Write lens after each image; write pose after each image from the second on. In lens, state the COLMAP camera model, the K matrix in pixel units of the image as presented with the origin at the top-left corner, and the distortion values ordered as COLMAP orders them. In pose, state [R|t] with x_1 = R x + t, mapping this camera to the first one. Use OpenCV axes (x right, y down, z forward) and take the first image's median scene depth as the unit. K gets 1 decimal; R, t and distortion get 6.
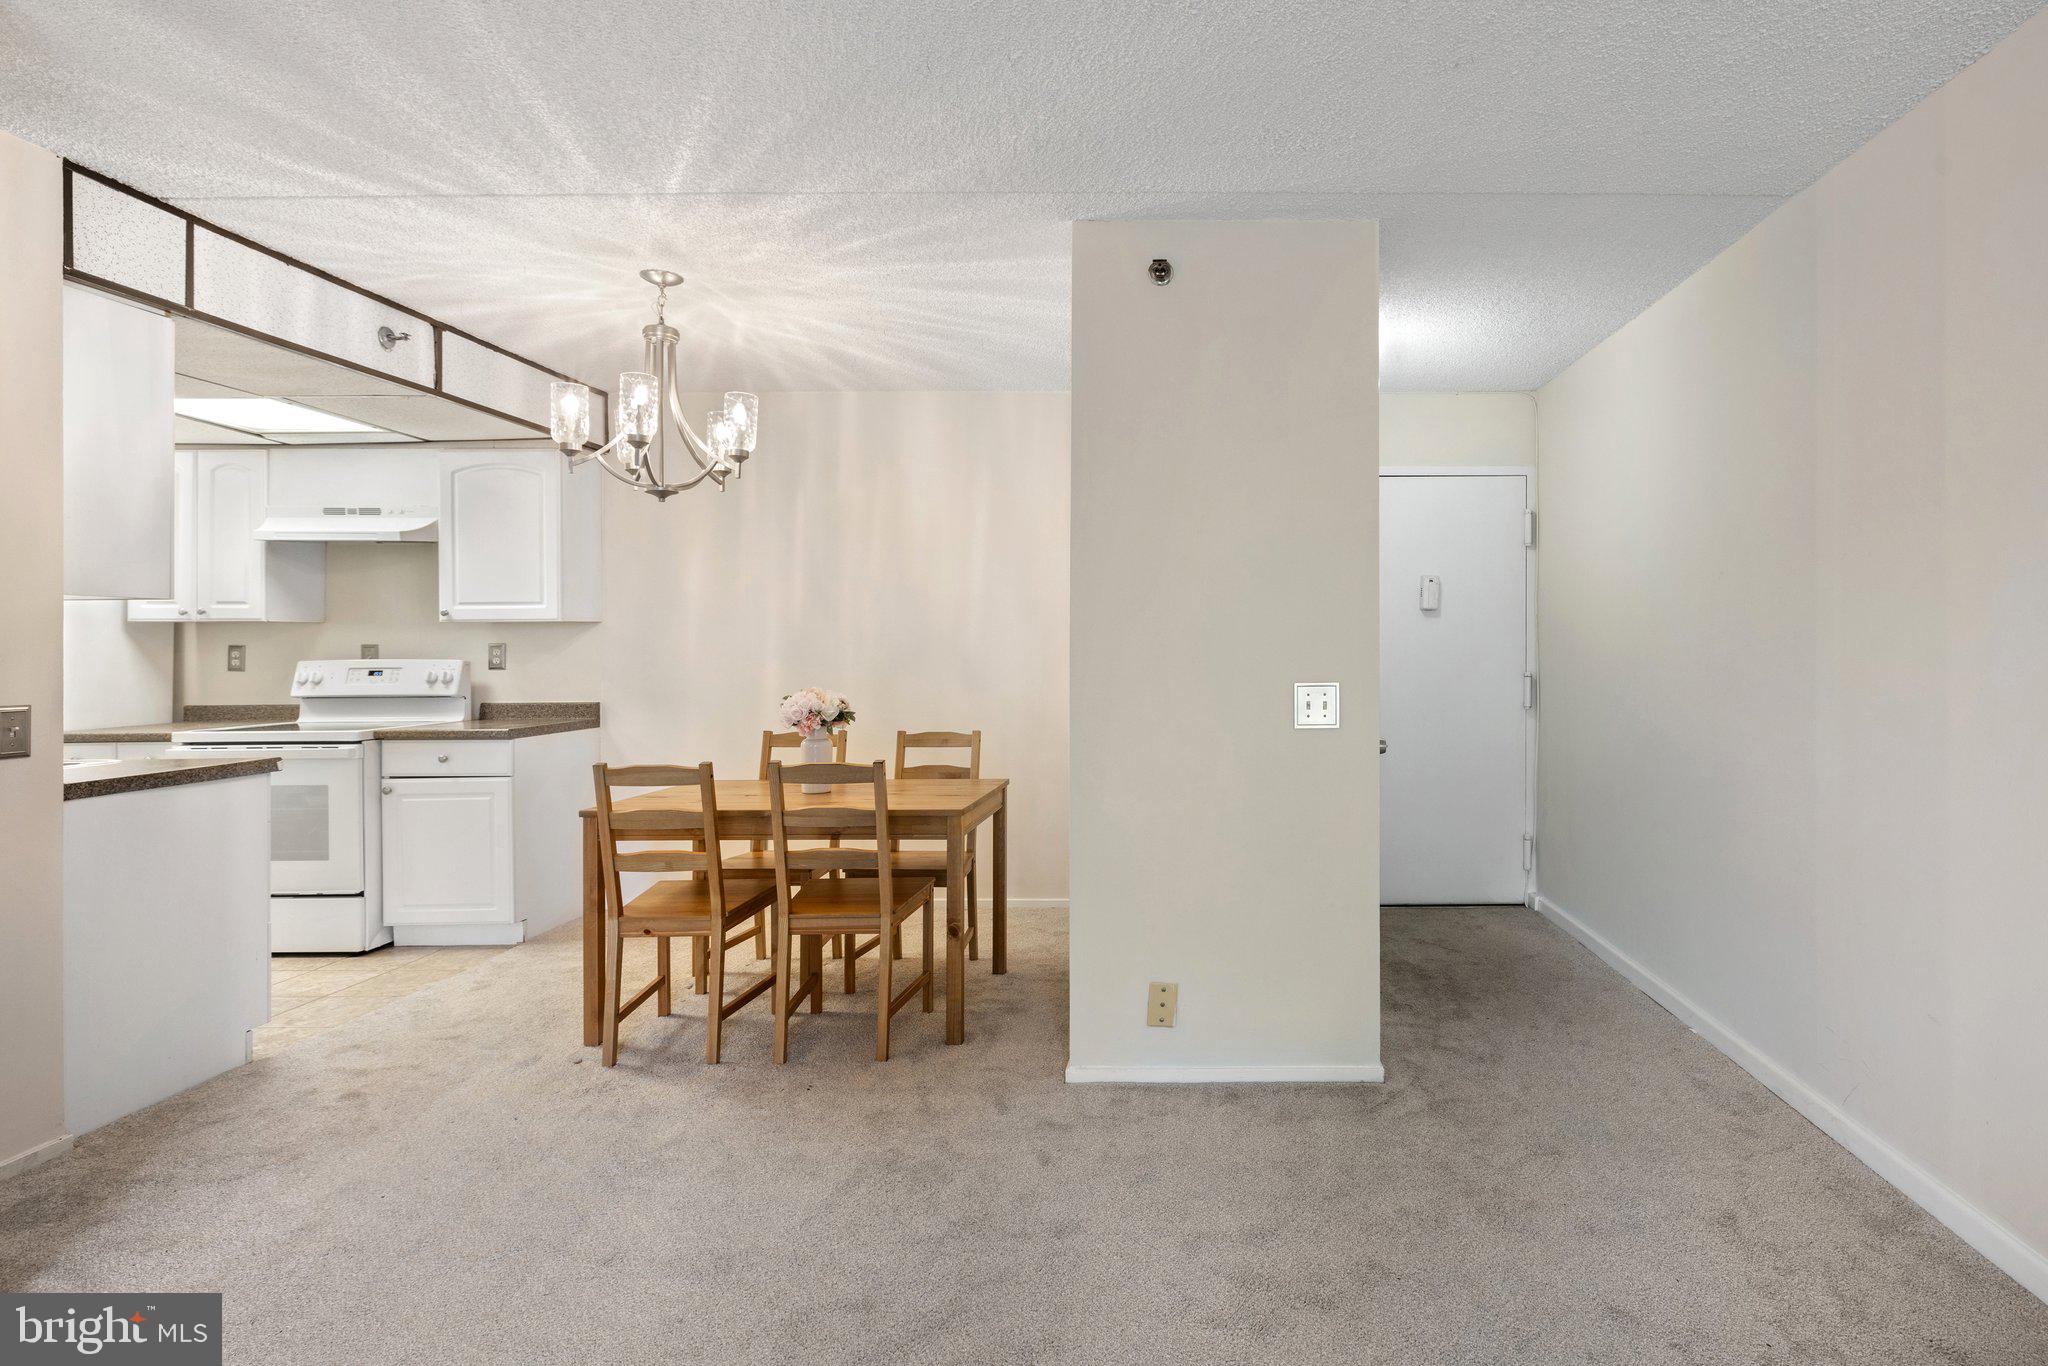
lens RADIAL K [[1030.9, 0, 1207.1], [0, 1030.9, 628.2], [0, 0, 1]] dist [-0.004539, 0.000827]
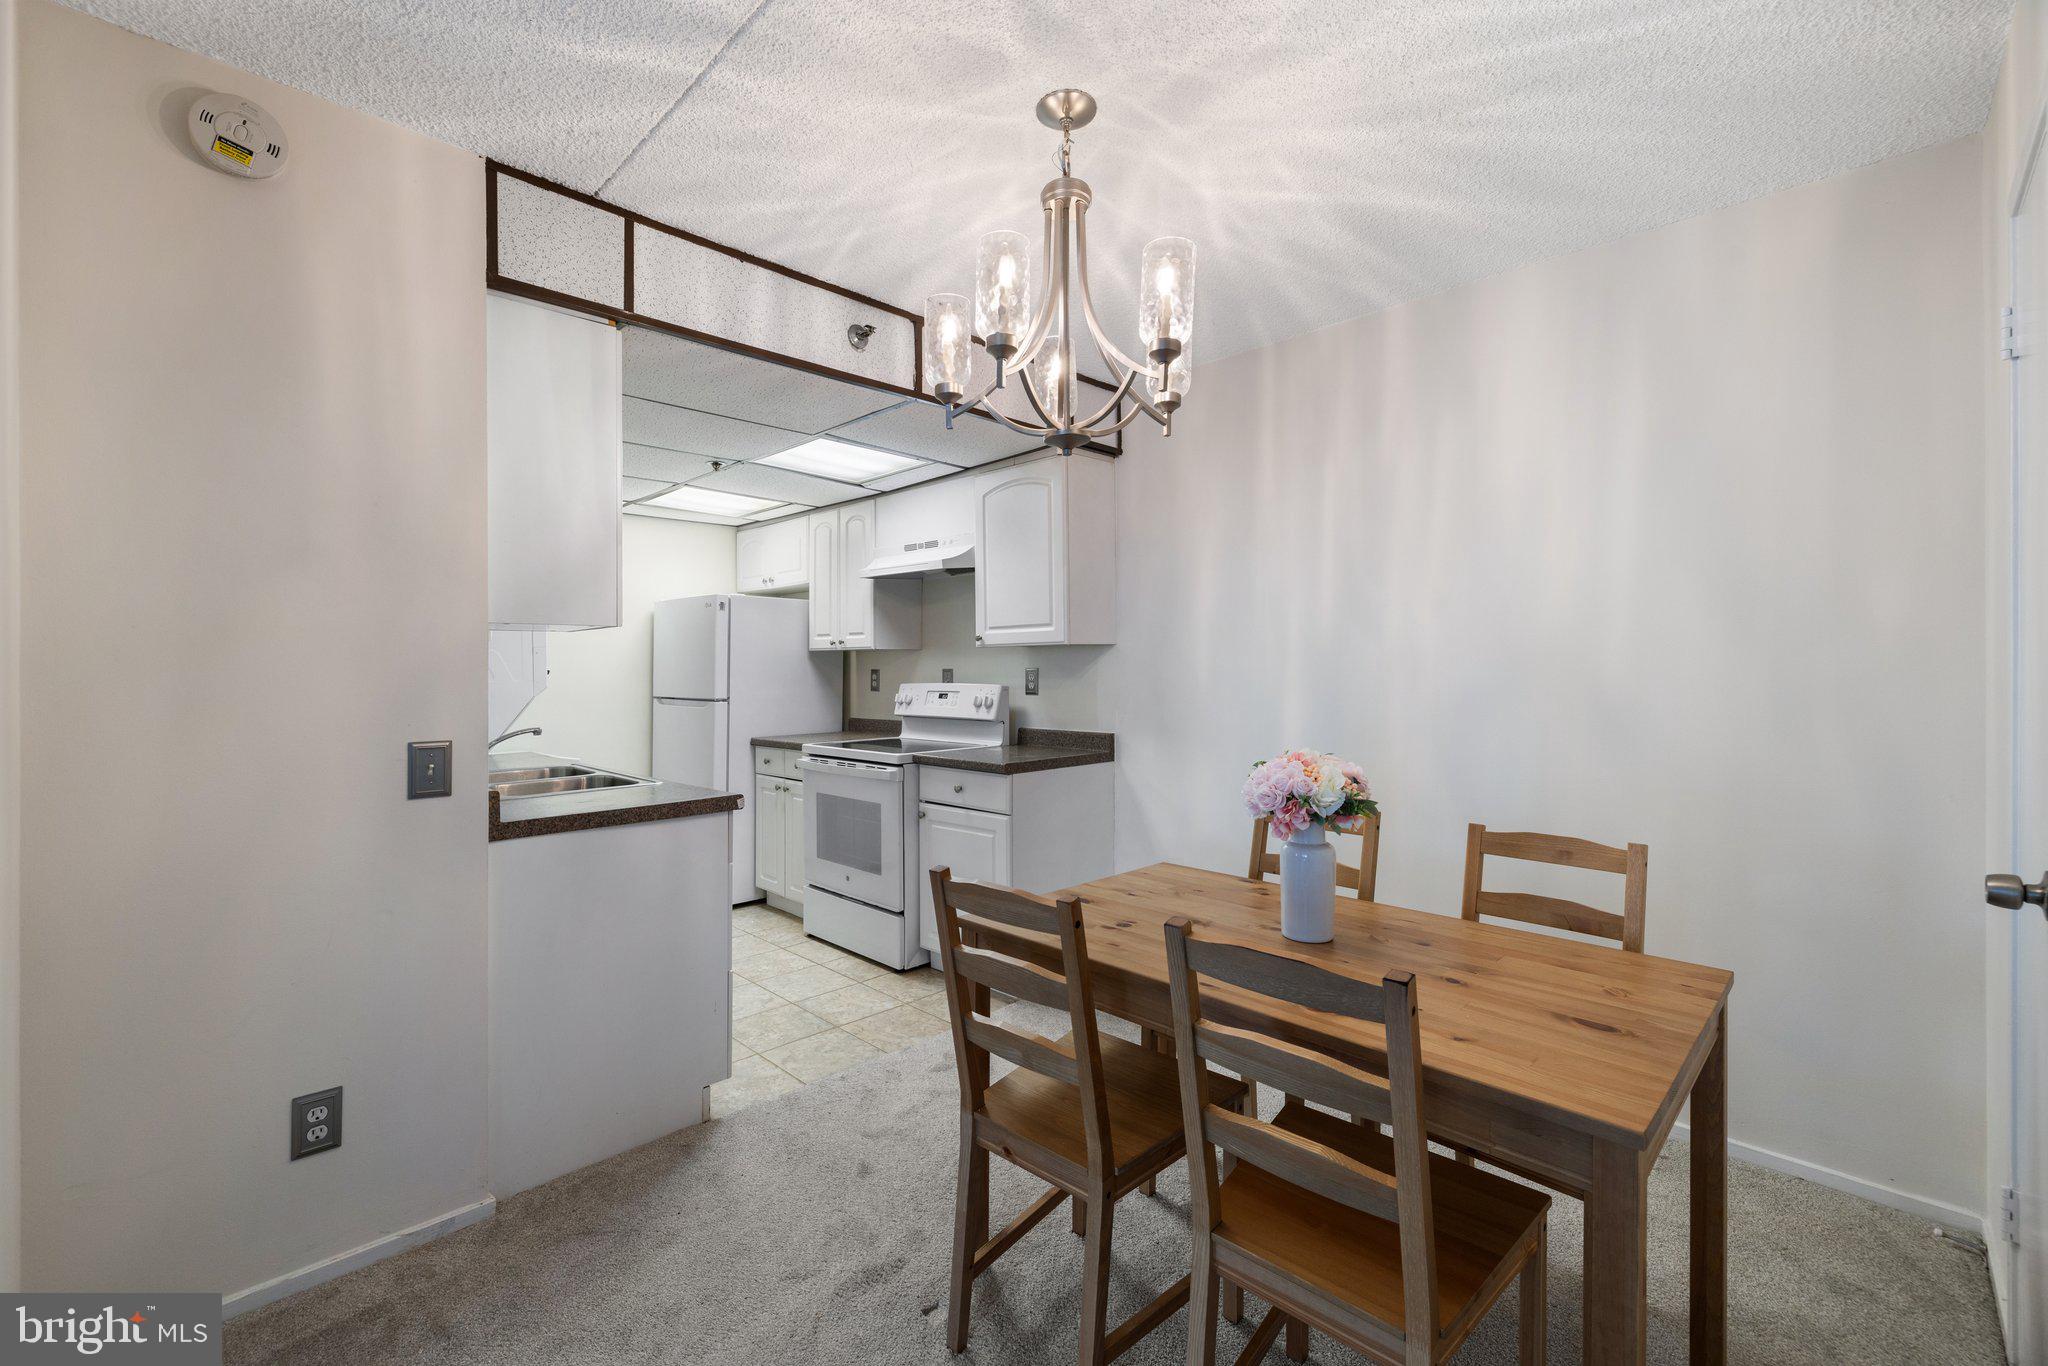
lens RADIAL K [[864.9, 0, 1003.7], [0, 864.9, 669.7], [0, 0, 1]] dist [0.004960, -0.001767]
pose [[0.687644, 0.004296, -0.726036, -0.127581], [0.012598, 0.999761, 0.017848, 0.001340], [0.725939, -0.021420, 0.687426, 0.477535]]
